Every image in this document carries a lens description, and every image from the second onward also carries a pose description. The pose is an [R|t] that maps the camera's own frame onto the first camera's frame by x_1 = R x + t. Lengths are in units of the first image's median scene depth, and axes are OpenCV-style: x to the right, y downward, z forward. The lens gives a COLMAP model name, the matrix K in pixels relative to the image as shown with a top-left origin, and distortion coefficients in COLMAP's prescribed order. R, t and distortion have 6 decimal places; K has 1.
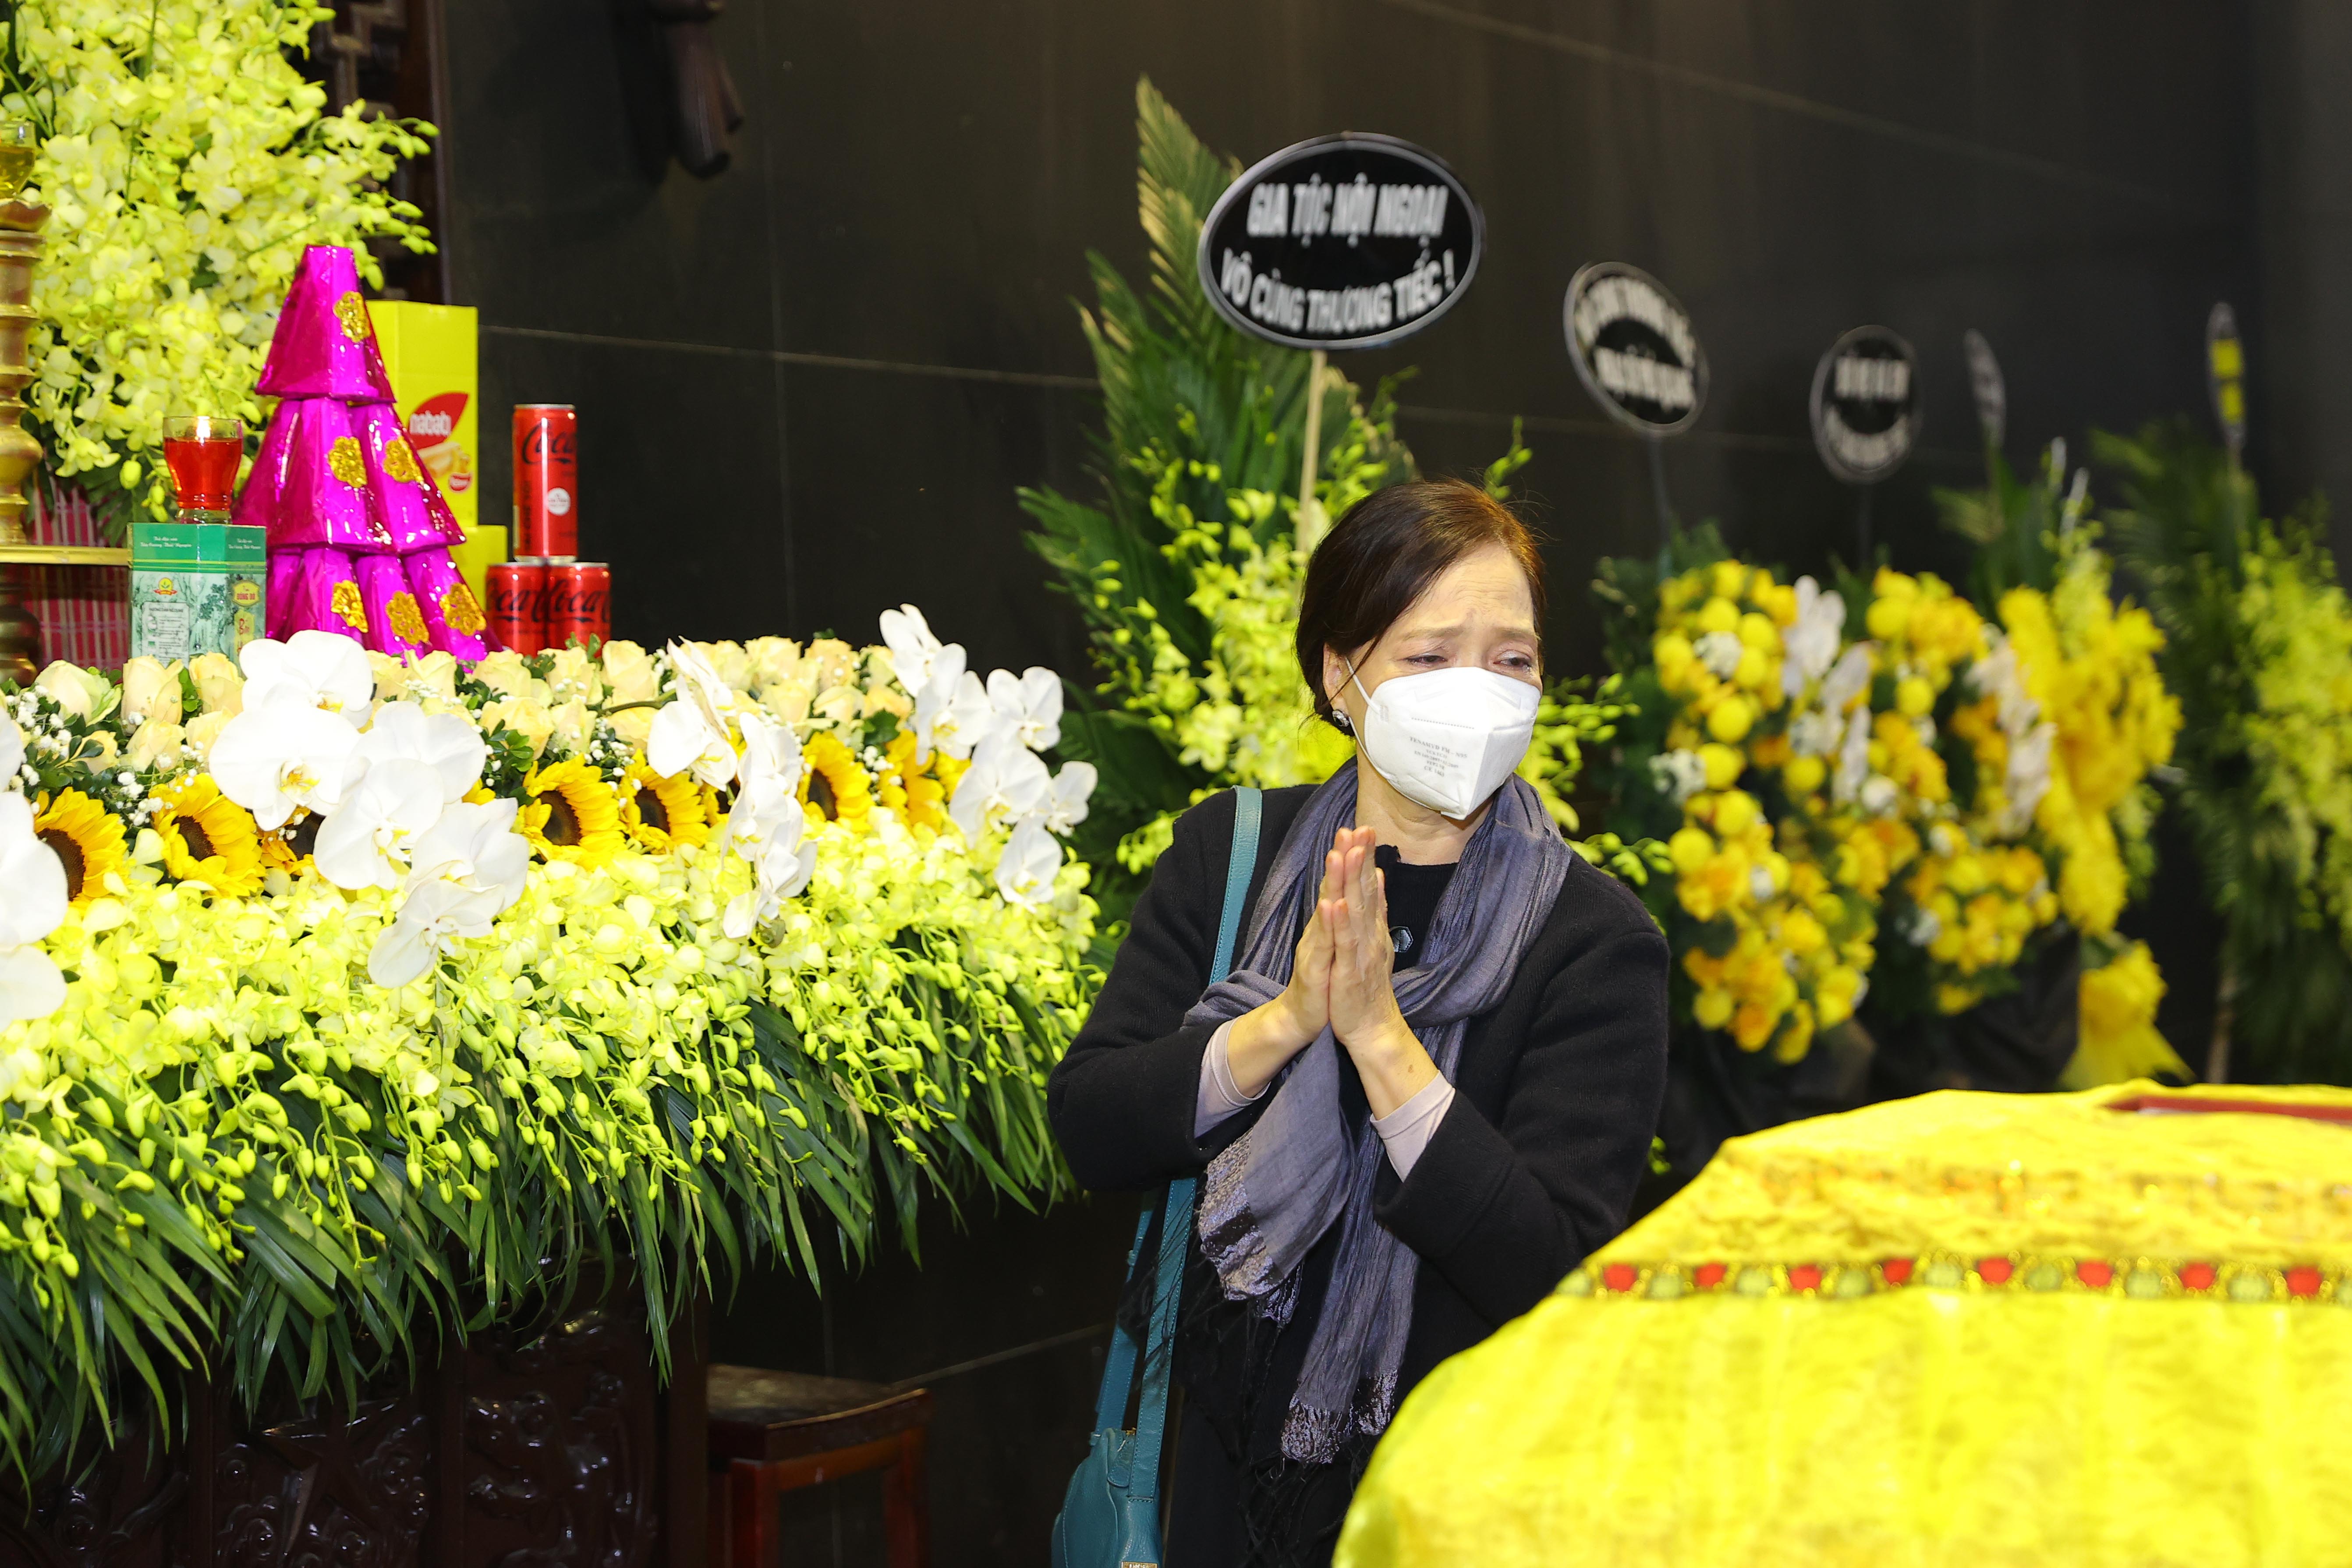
lens RADIAL K [[4716.7, 0, 1176.0], [0, 4716.7, 784.0], [0, 0, 1]] dist [0.327302, -0.141003]
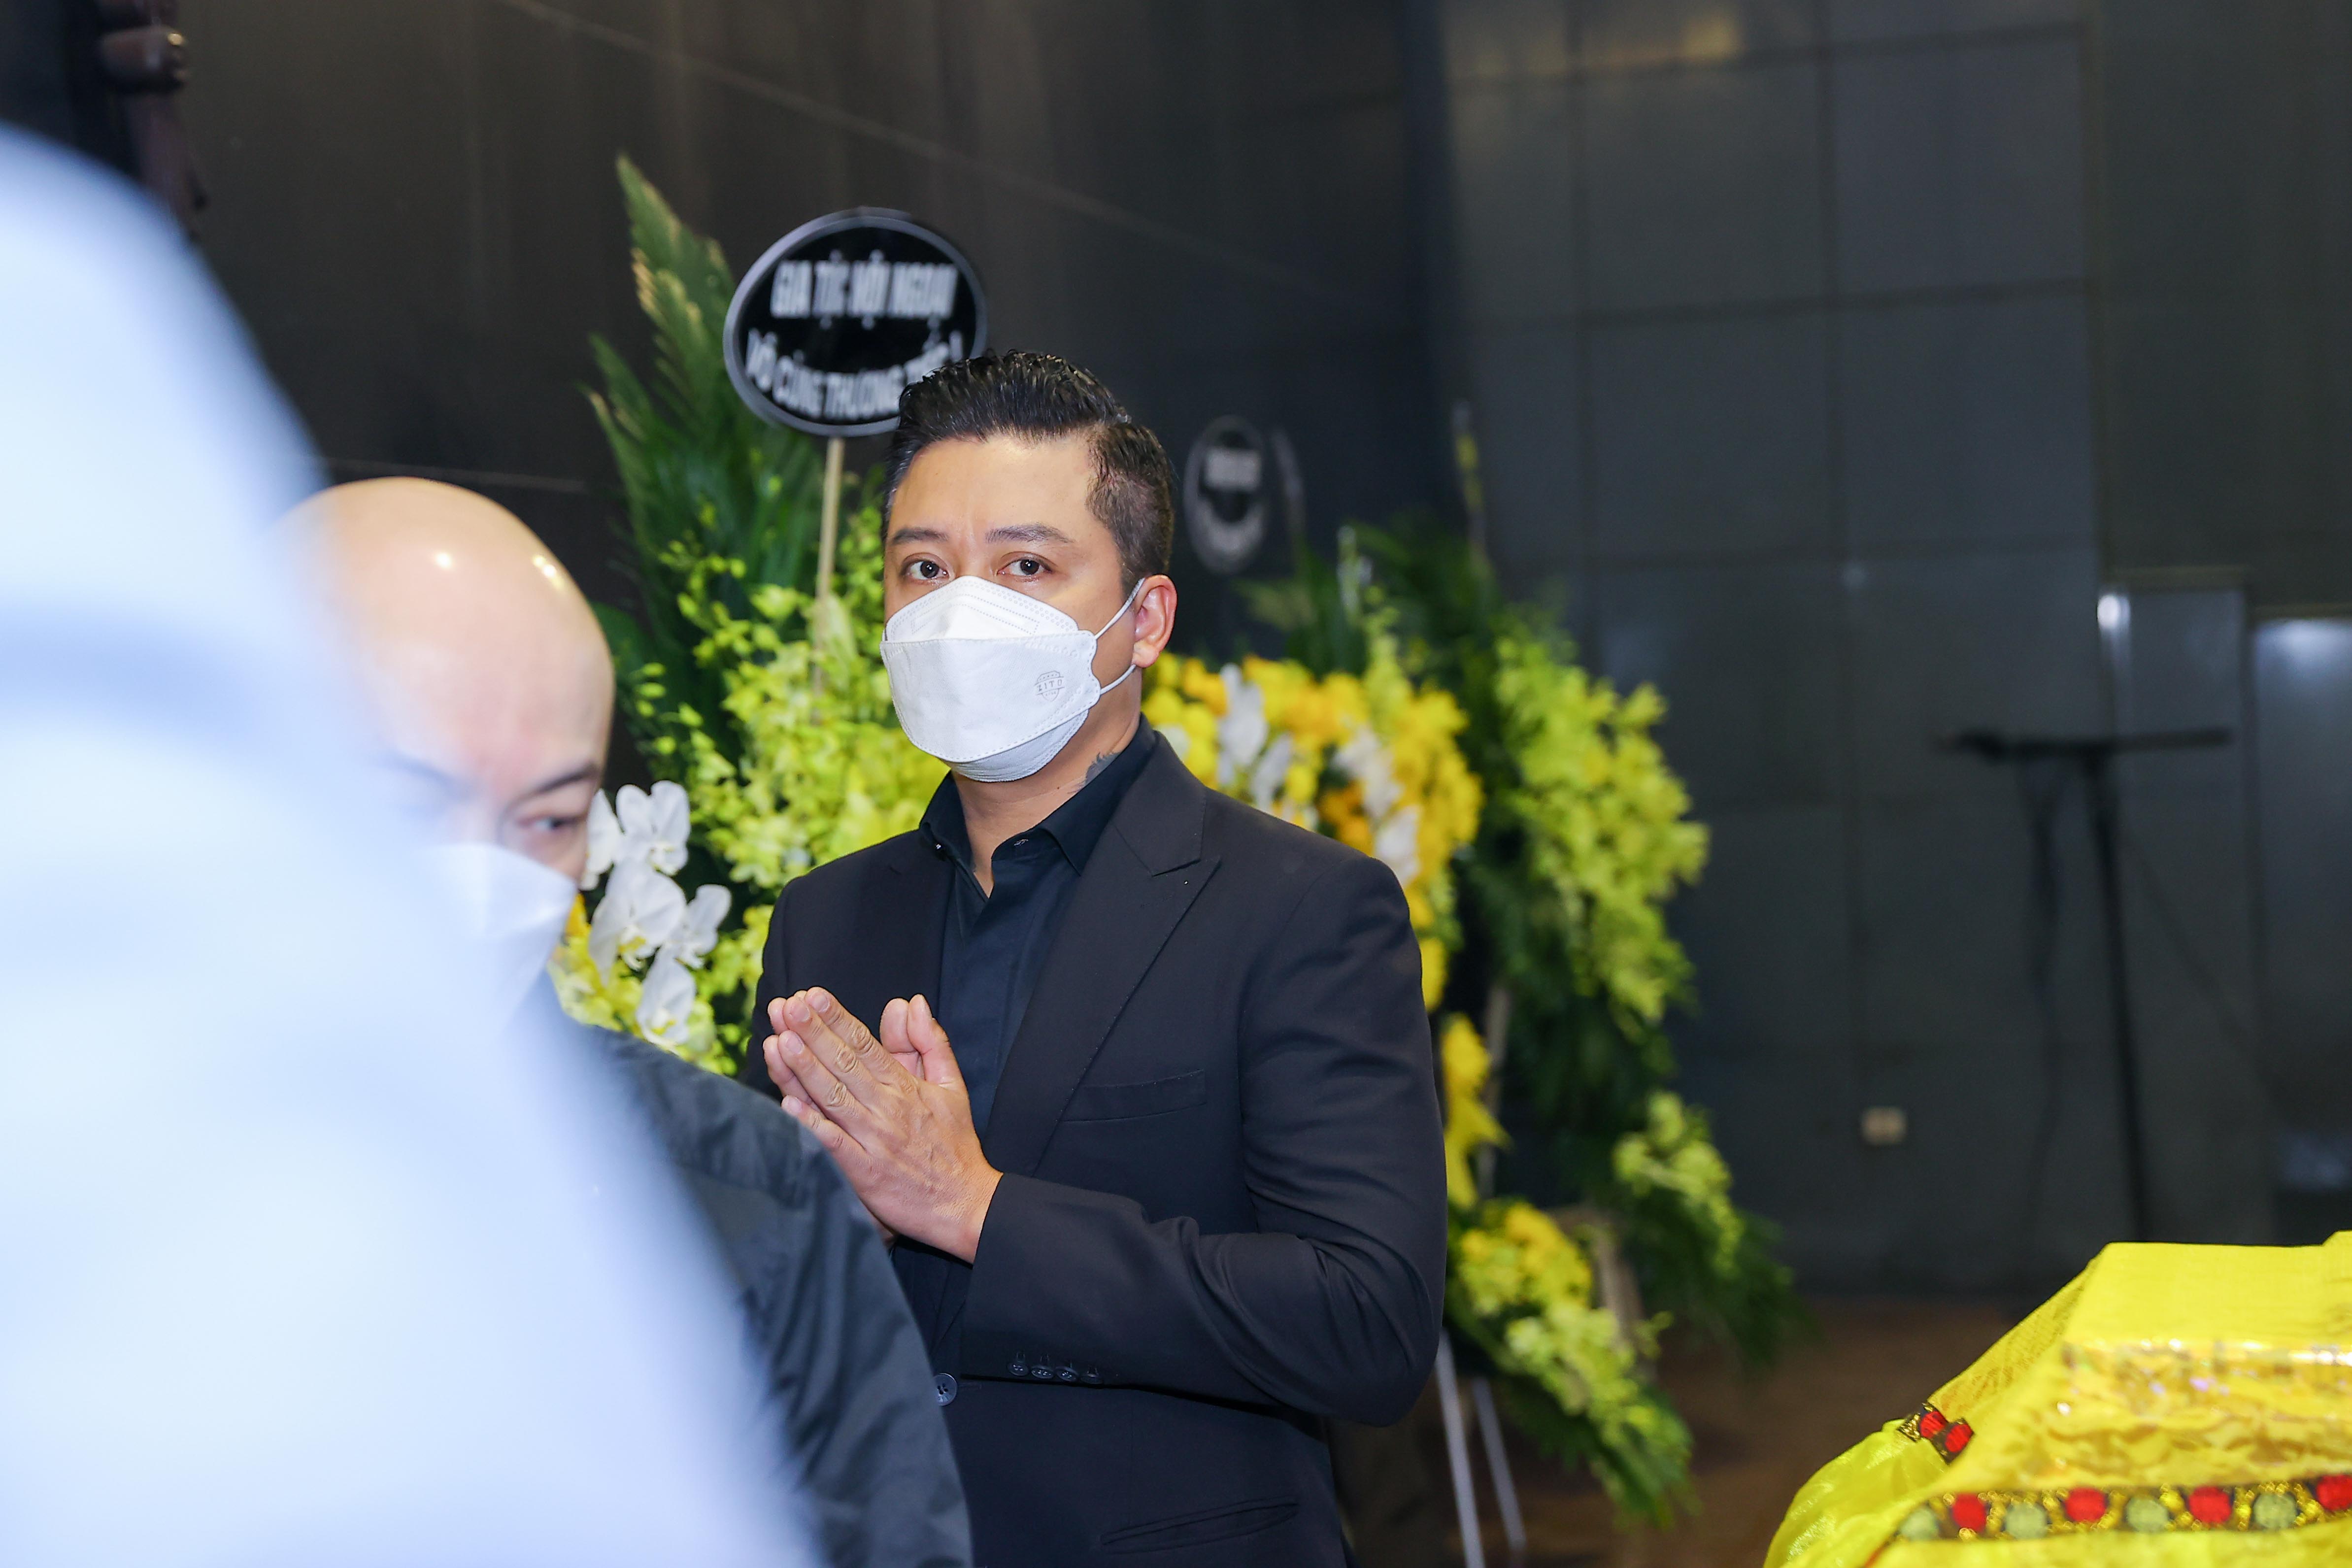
lens RADIAL K [[4242.3, 0, 928.5], [0, 4242.3, 682.0], [0, 0, 1]] dist [0.182958, -0.150451]
pose [[0.979465, -0.028517, 0.199588, -0.121236], [0.037243, 0.998501, -0.040103, -0.008090], [-0.198146, 0.046713, 0.979059, 0.167456]]
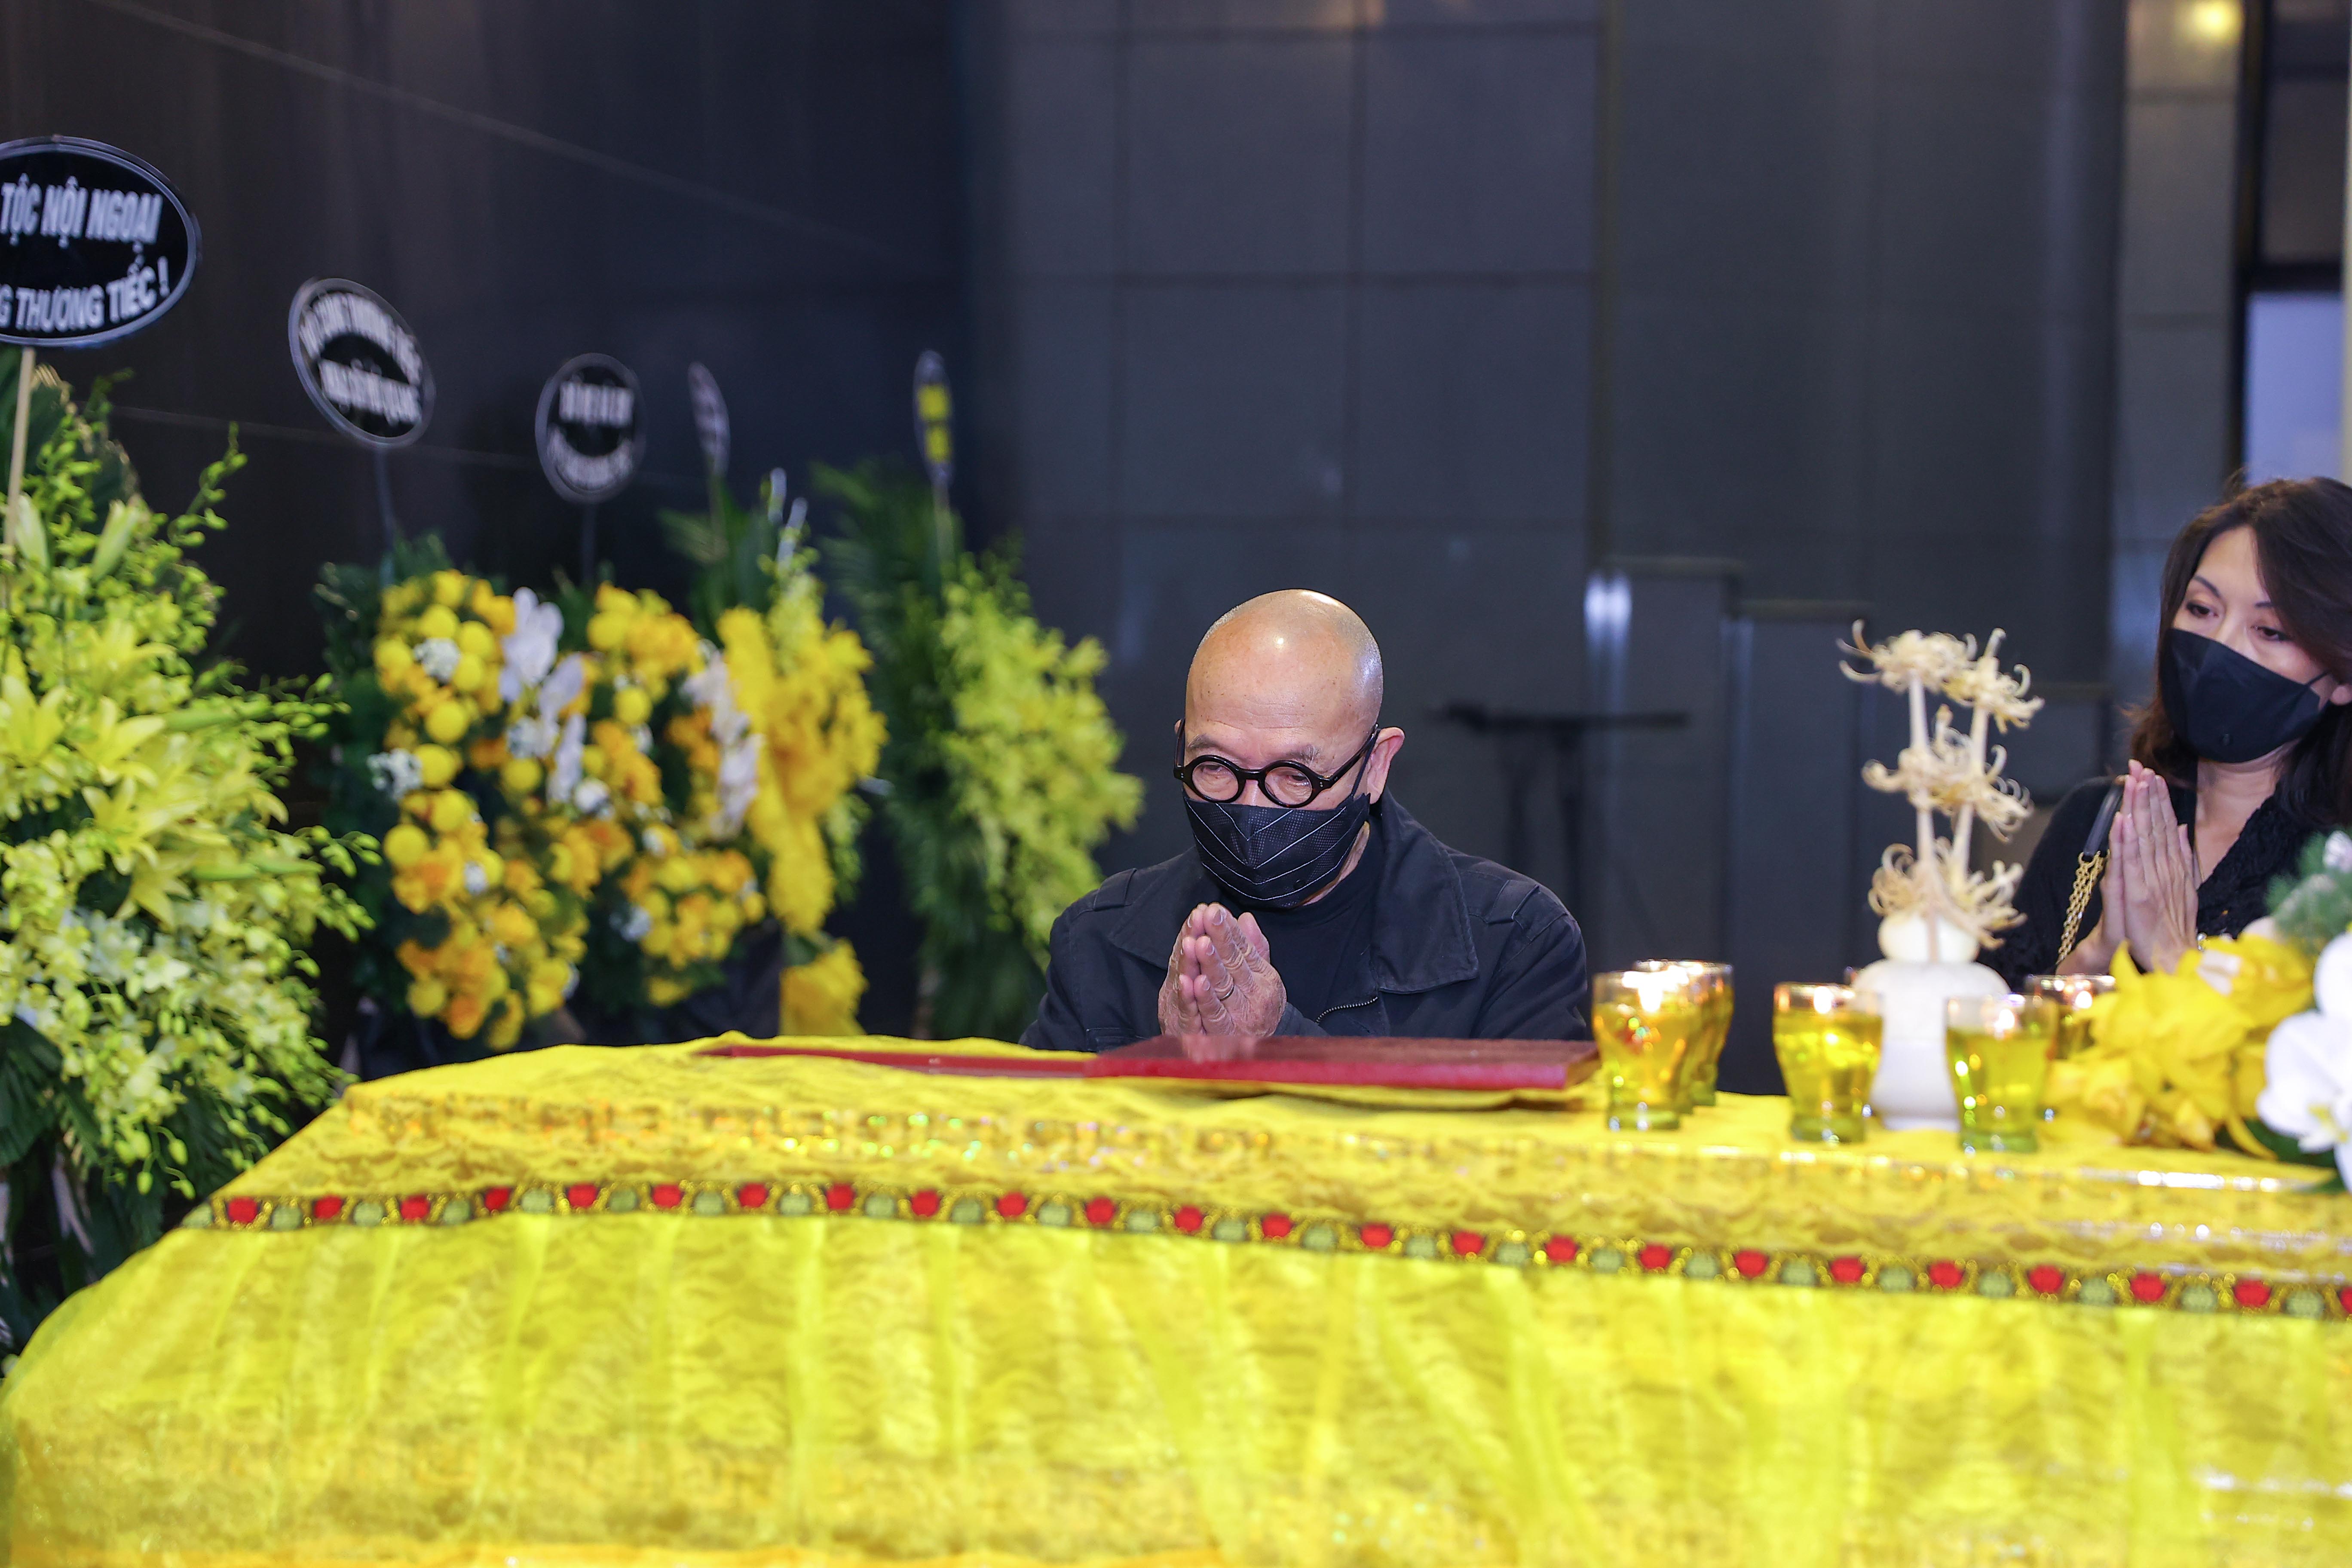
lens RADIAL K [[4717.0, 0, 1176.0], [0, 4717.0, 784.0], [0, 0, 1]] dist [0.327302, -0.141003]
pose [[0.968872, 0.017345, 0.246954, 0.015157], [-0.016099, 0.999845, -0.007061, 0.005467], [-0.247038, 0.002866, 0.969002, -0.063738]]
